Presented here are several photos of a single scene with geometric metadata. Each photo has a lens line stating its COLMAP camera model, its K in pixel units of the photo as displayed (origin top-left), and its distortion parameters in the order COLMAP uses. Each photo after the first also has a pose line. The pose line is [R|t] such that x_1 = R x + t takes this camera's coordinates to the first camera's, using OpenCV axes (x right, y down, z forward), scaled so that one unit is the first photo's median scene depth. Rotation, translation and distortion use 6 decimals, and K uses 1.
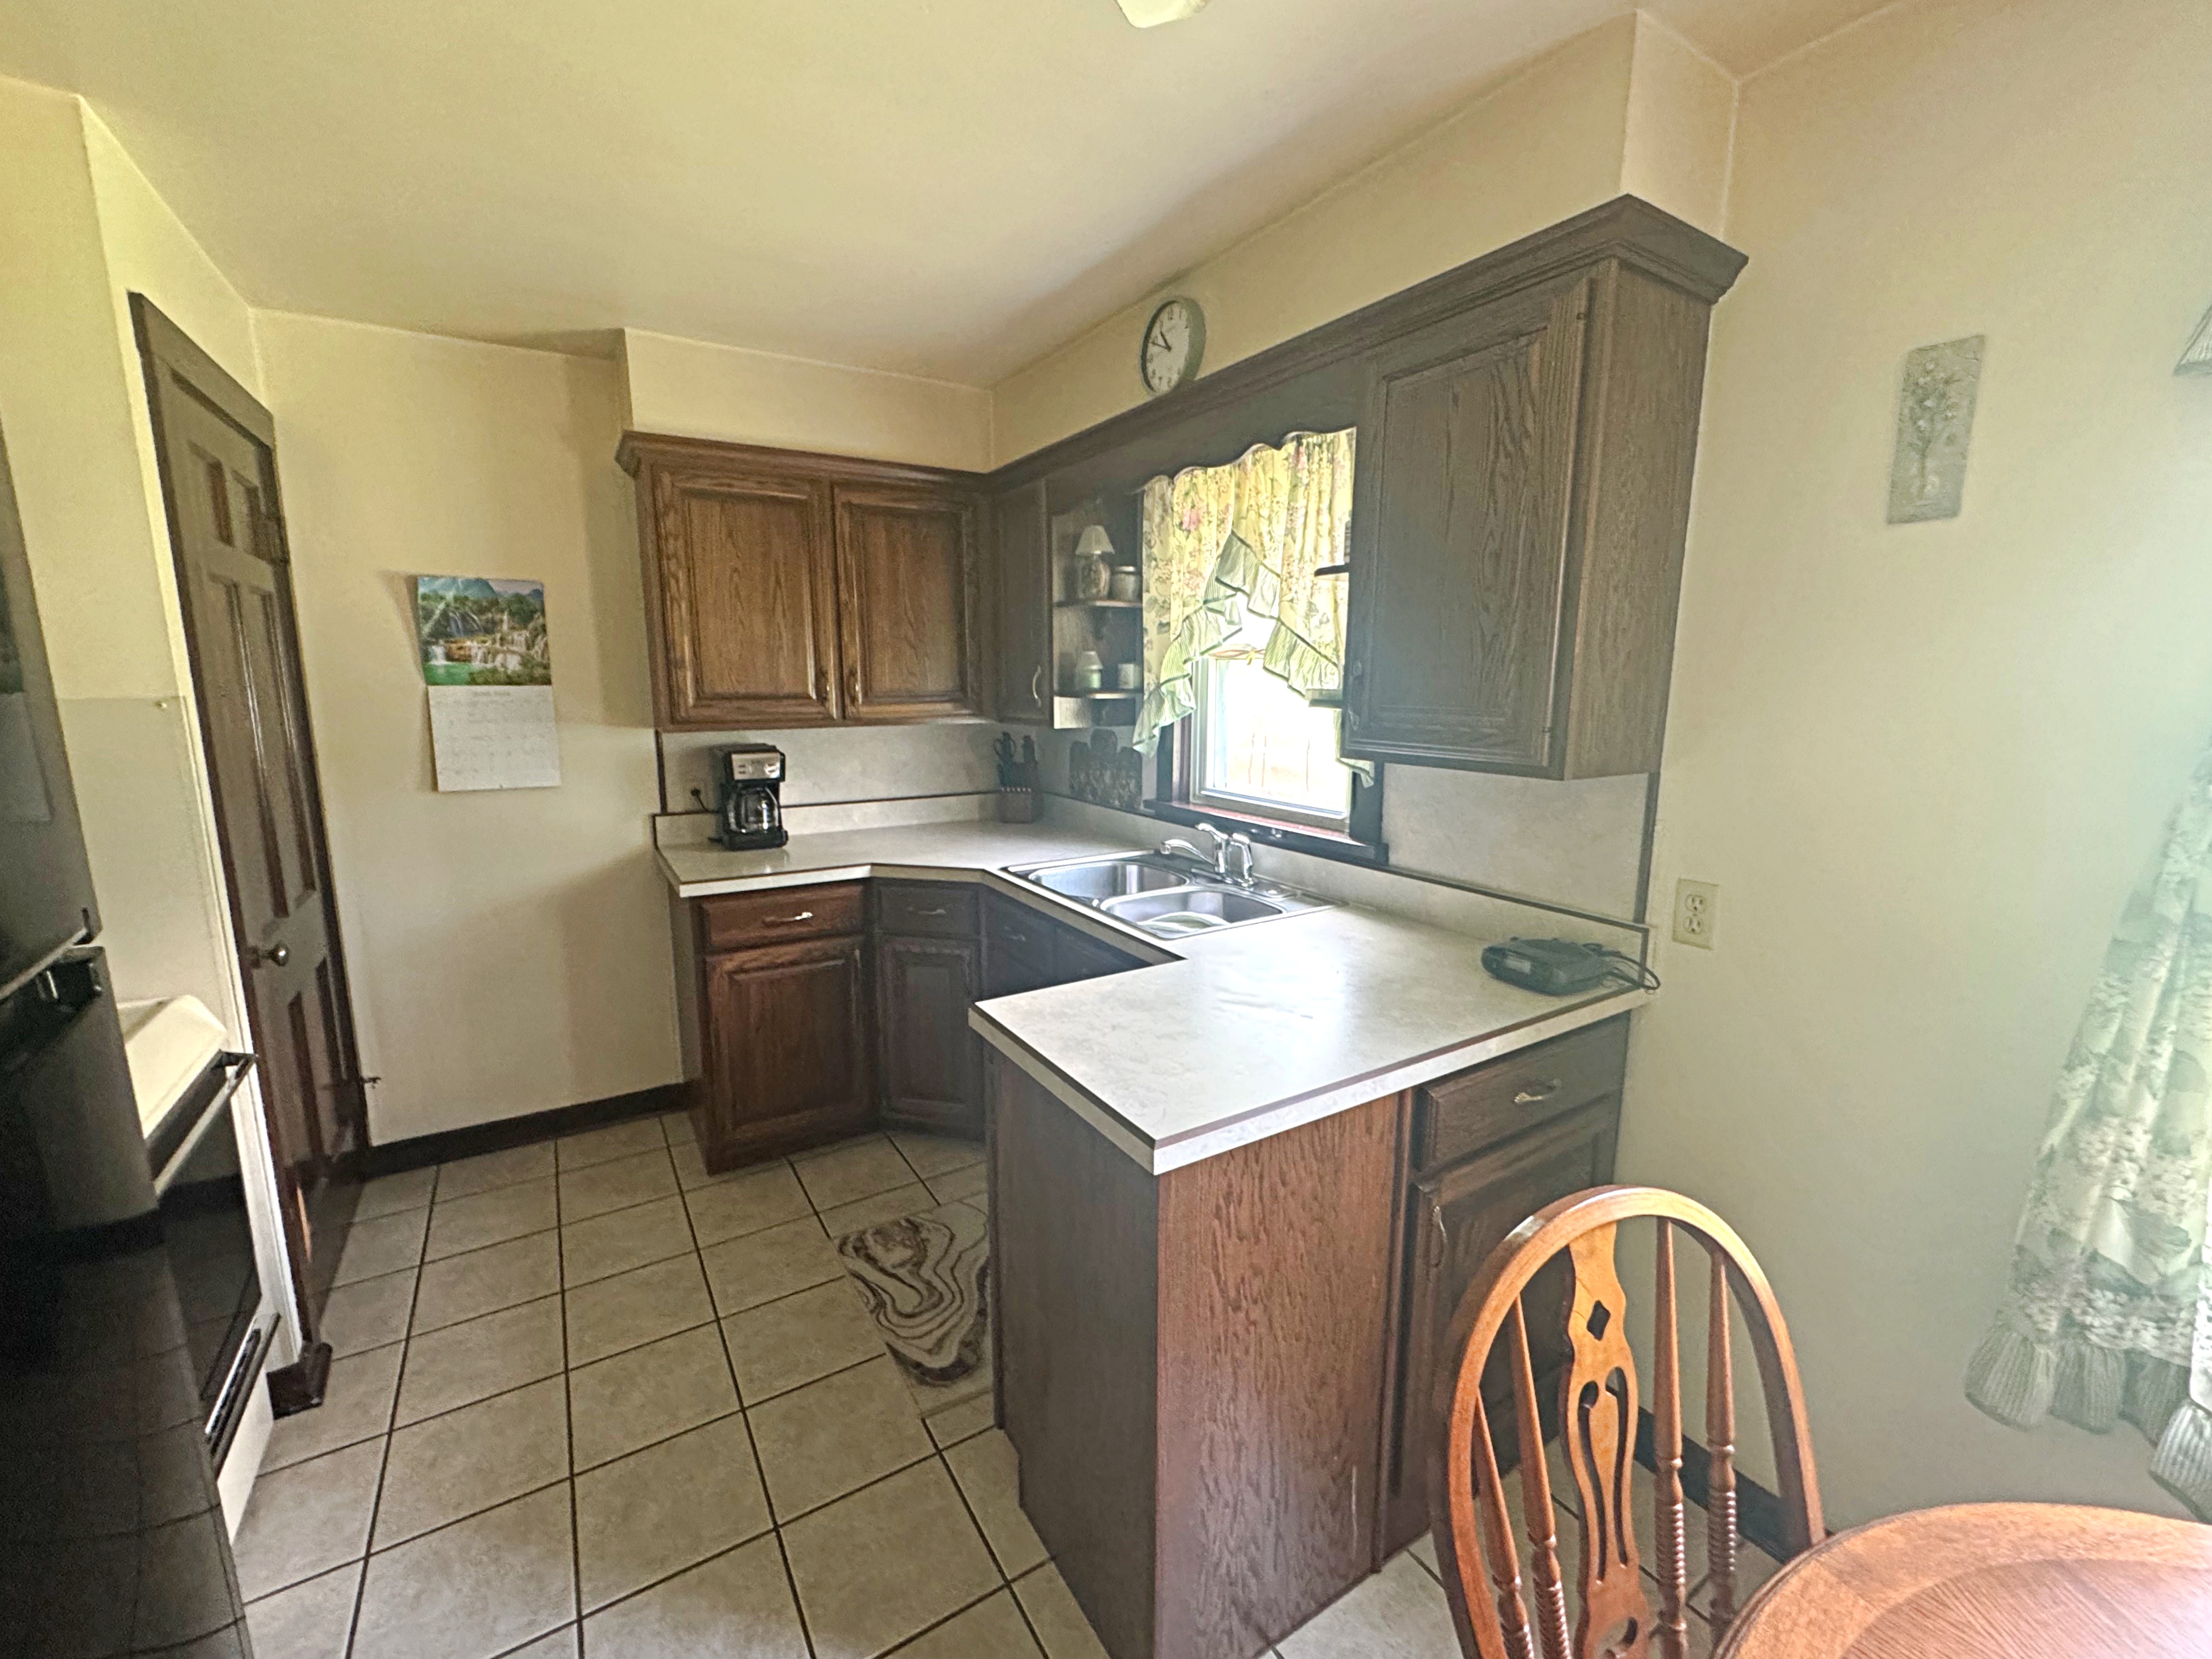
lens RADIAL K [[903.8, 0, 1102.5], [0, 903.8, 825.6], [0, 0, 1]] dist [-0.003011, -0.000276]
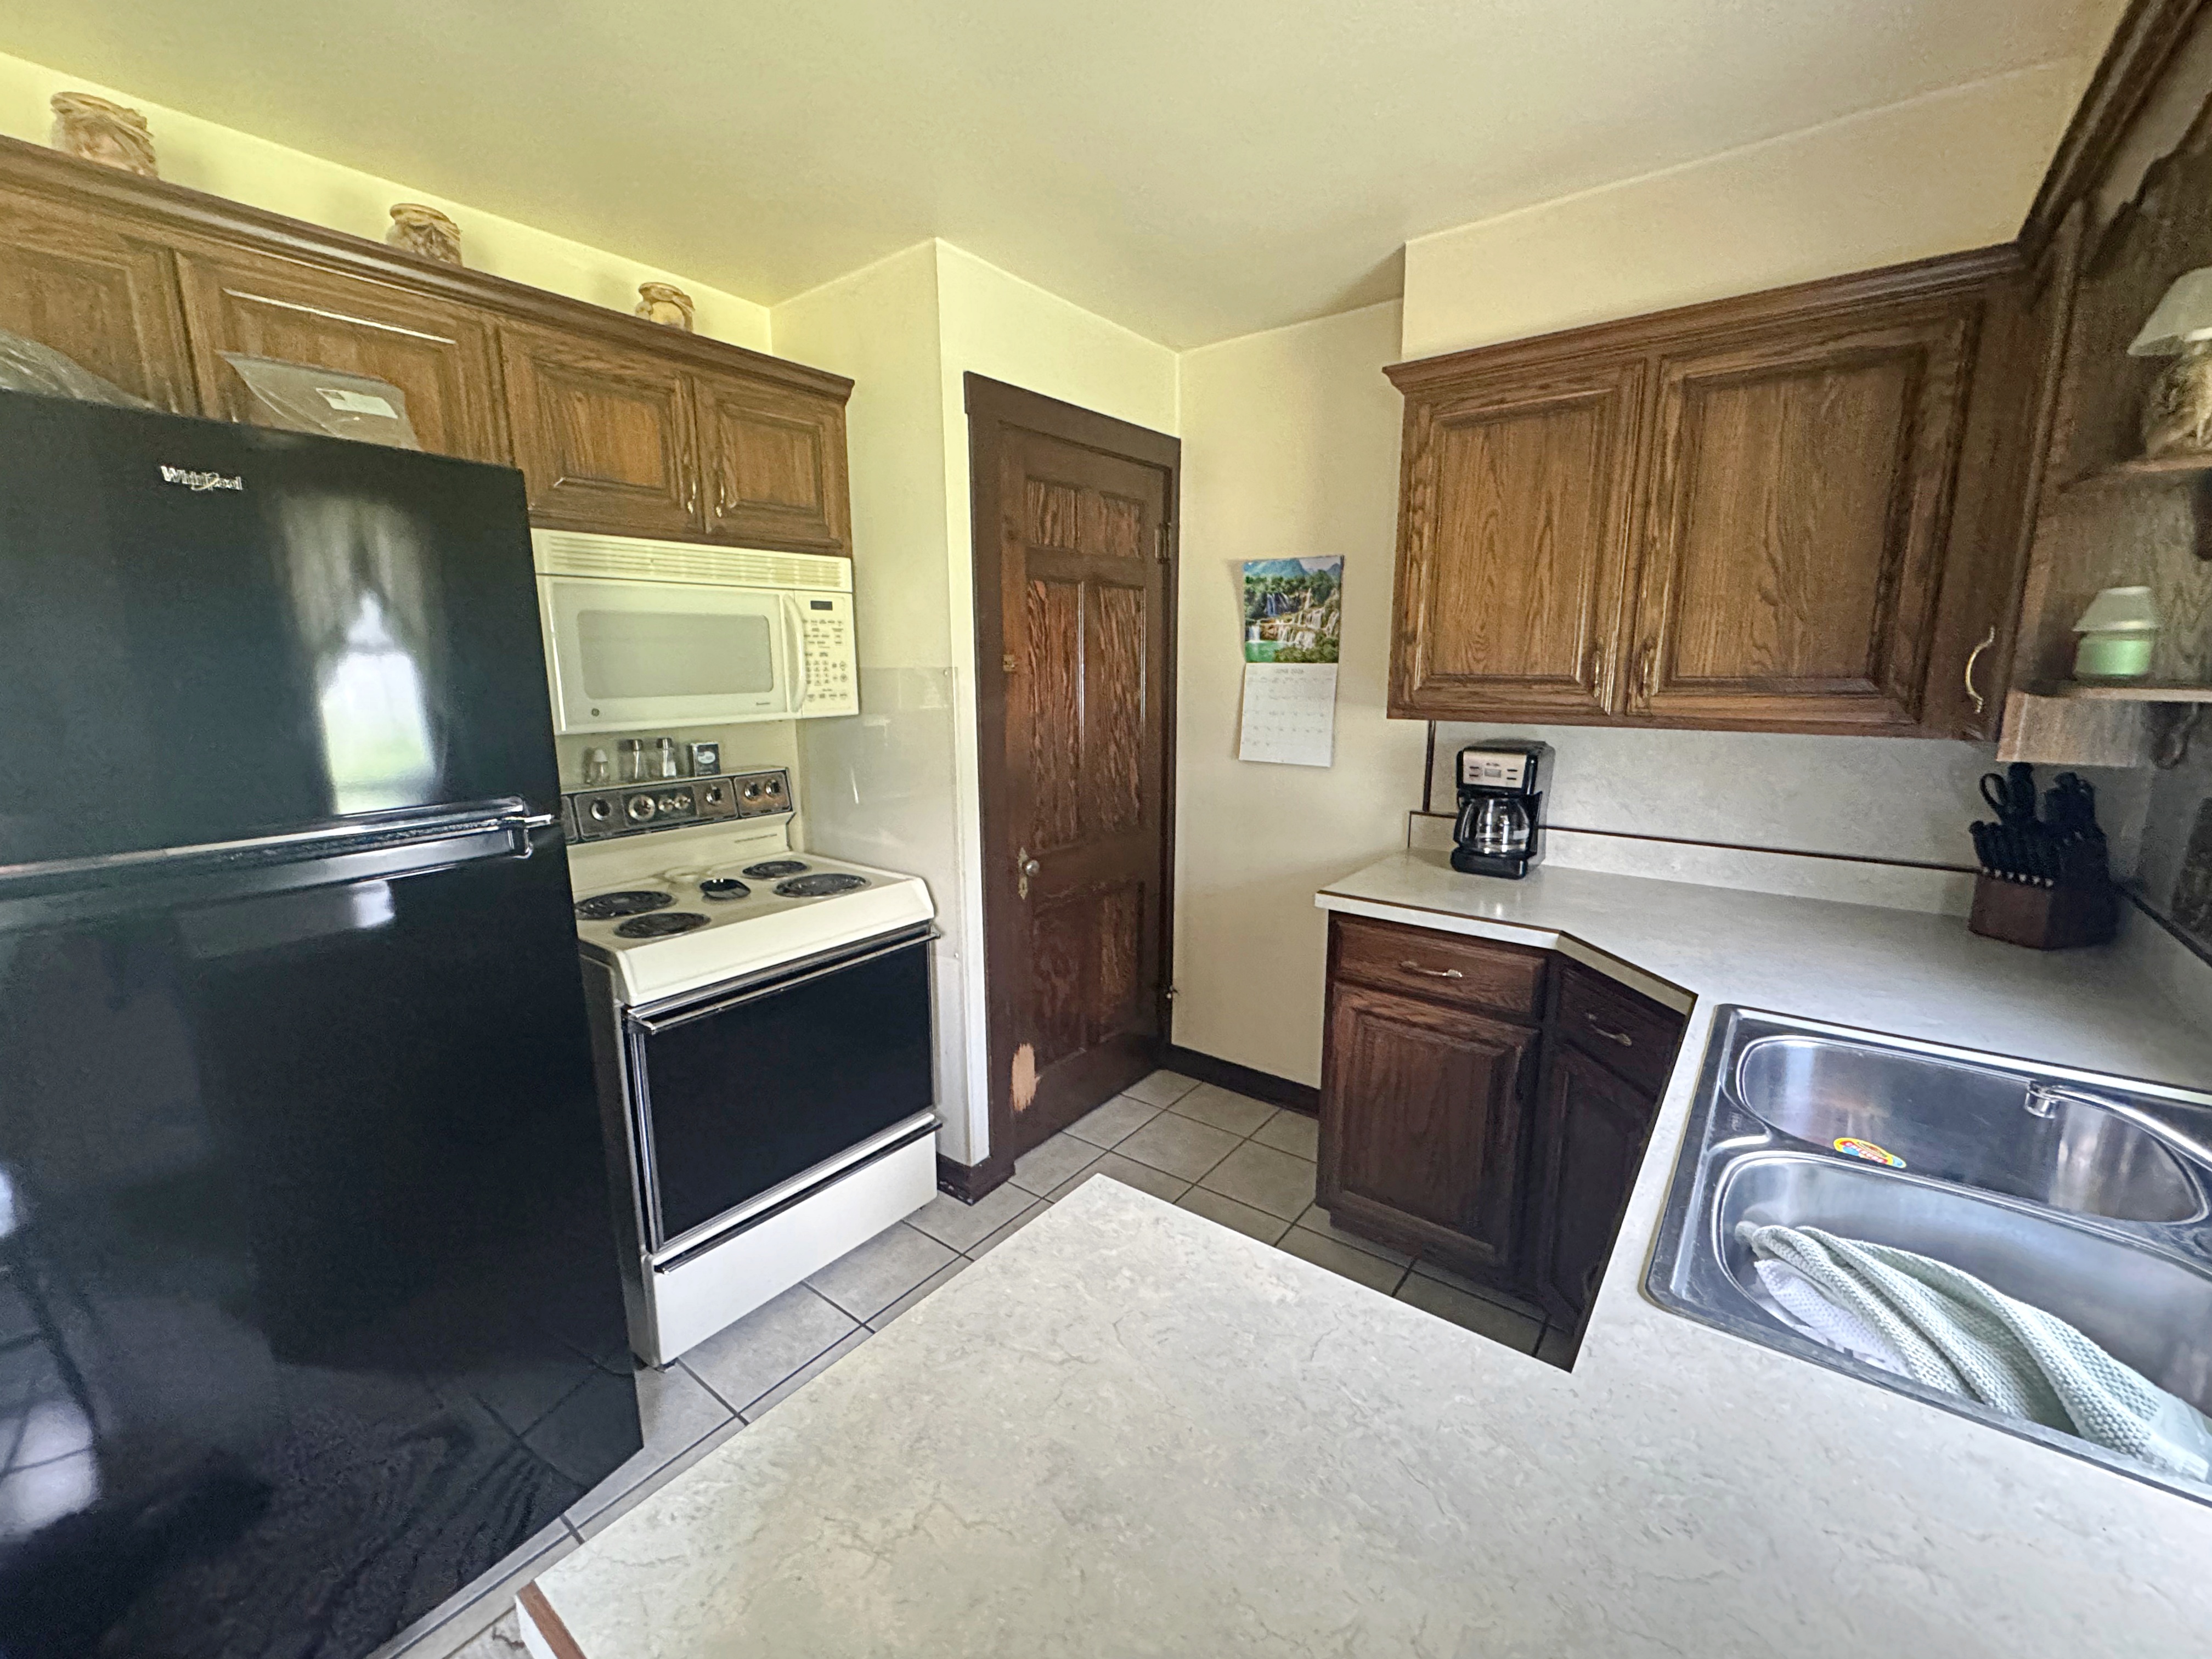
lens RADIAL K [[903.8, 0, 1105.2], [0, 903.8, 829.0], [0, 0, 1]] dist [-0.003011, -0.000276]
pose [[0.358220, 0.172317, -0.917598, 0.236218], [-0.149983, 0.980677, 0.125611, -0.069593], [0.921512, 0.092627, 0.377143, 0.449571]]
